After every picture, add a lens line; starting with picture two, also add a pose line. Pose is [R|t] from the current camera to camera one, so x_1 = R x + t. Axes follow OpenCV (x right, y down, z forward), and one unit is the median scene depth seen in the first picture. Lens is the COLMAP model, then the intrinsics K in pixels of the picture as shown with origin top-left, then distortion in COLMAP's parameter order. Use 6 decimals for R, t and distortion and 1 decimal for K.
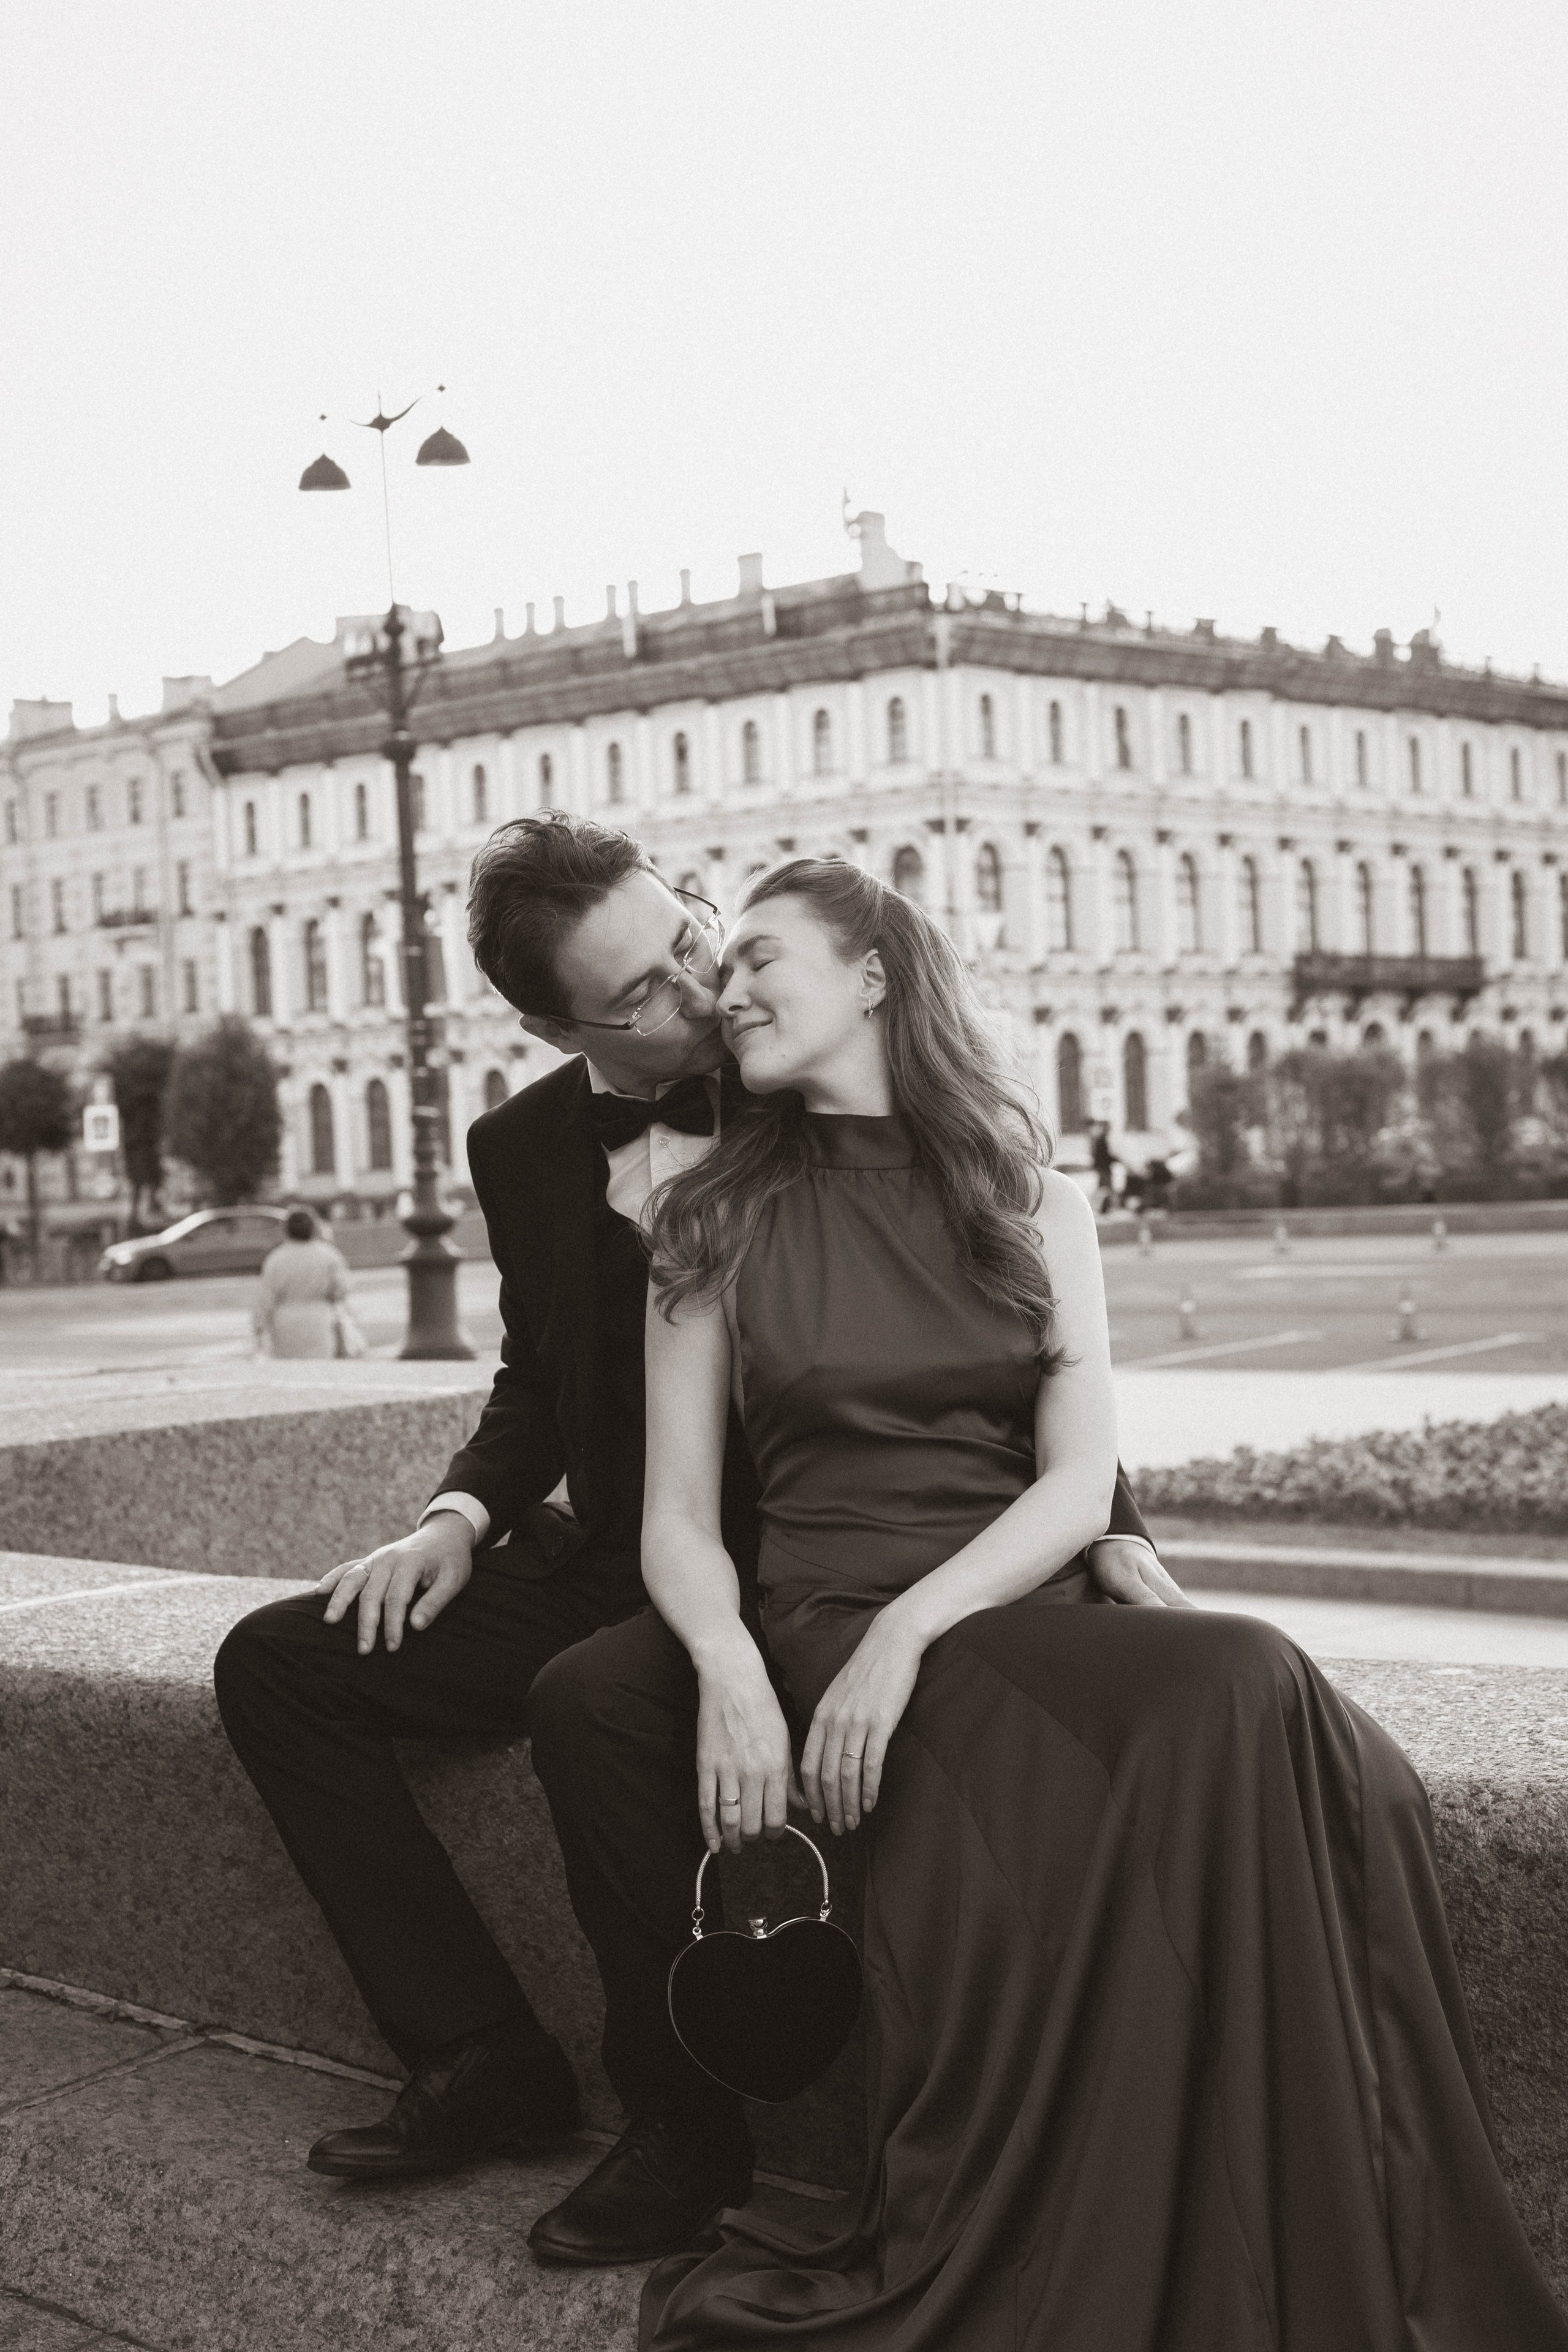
lens RADIAL K [[3377.8, 0, 784.0], [0, 3377.8, 1176.0], [0, 0, 1]] dist [0.001015, -0.025262]
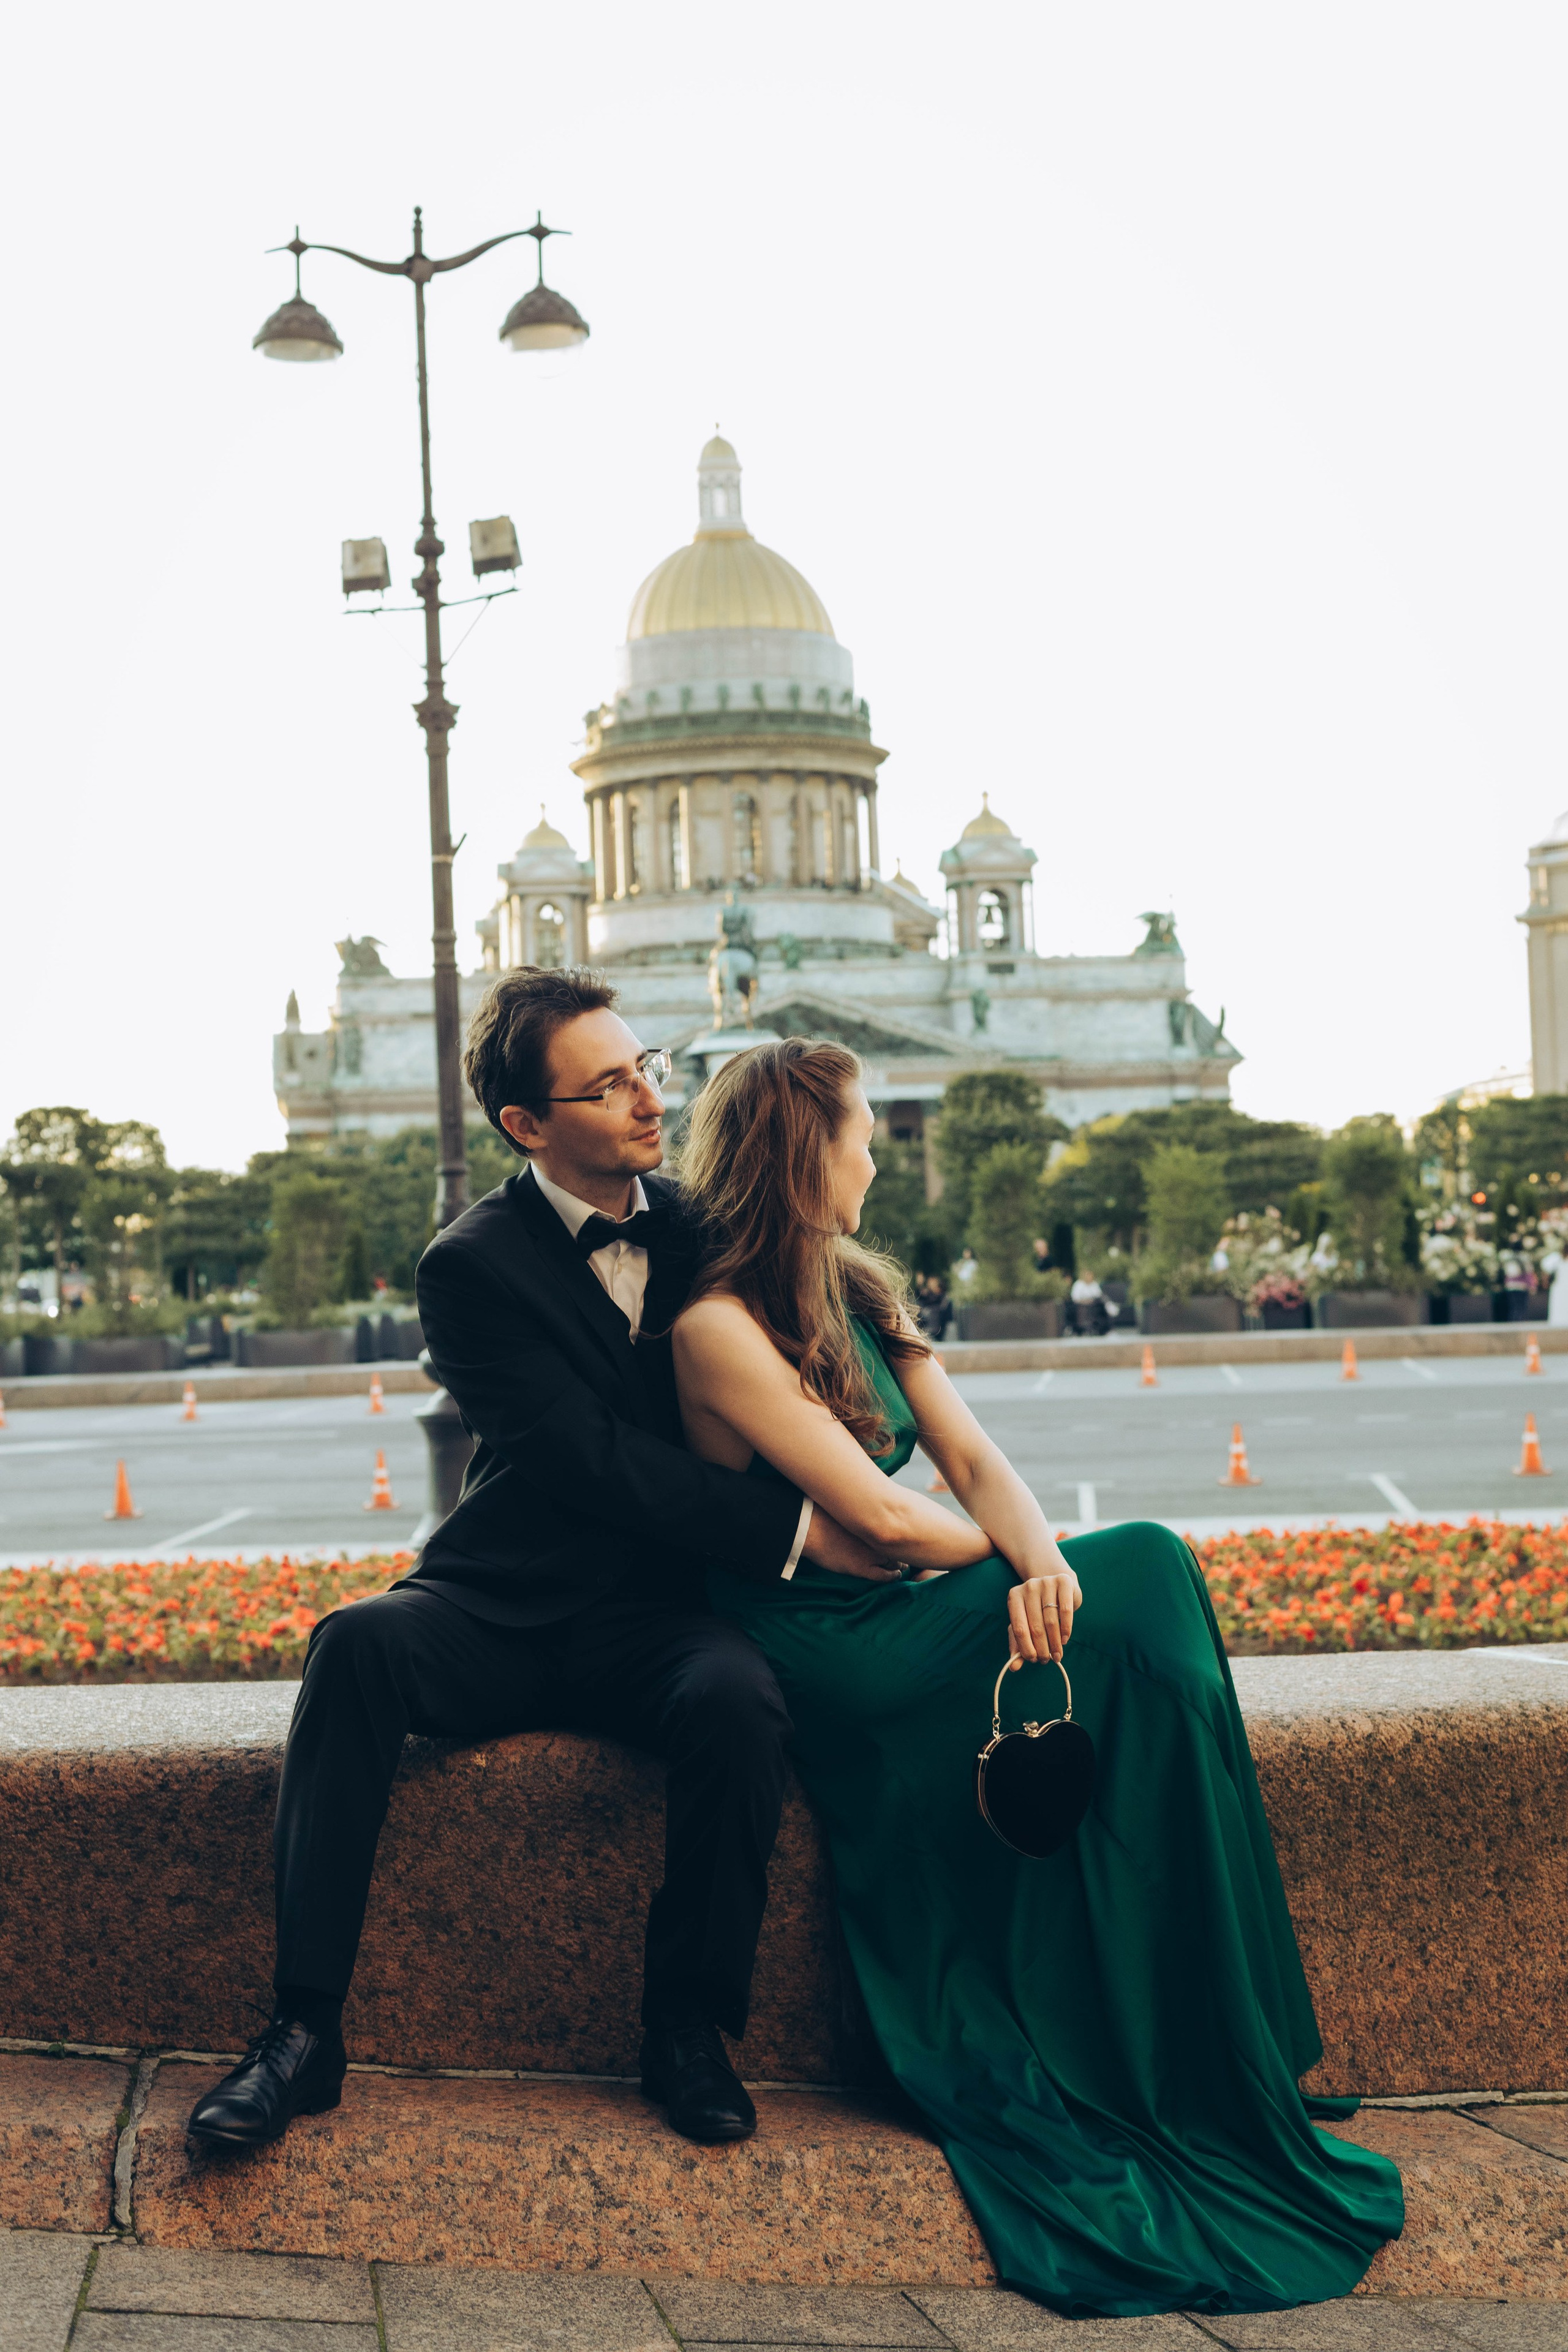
lens RADIAL K [[3352.6, 0, 784.0], [0, 3352.6, 1176.0], [0, 0, 1]] dist [0.030971, -0.115817]
pose [[0.791989, 0.031803, 0.609707, -0.705773], [0.004059, 0.998346, -0.057348, 0.023309], [-0.610522, 0.047893, 0.790550, -0.042421]]
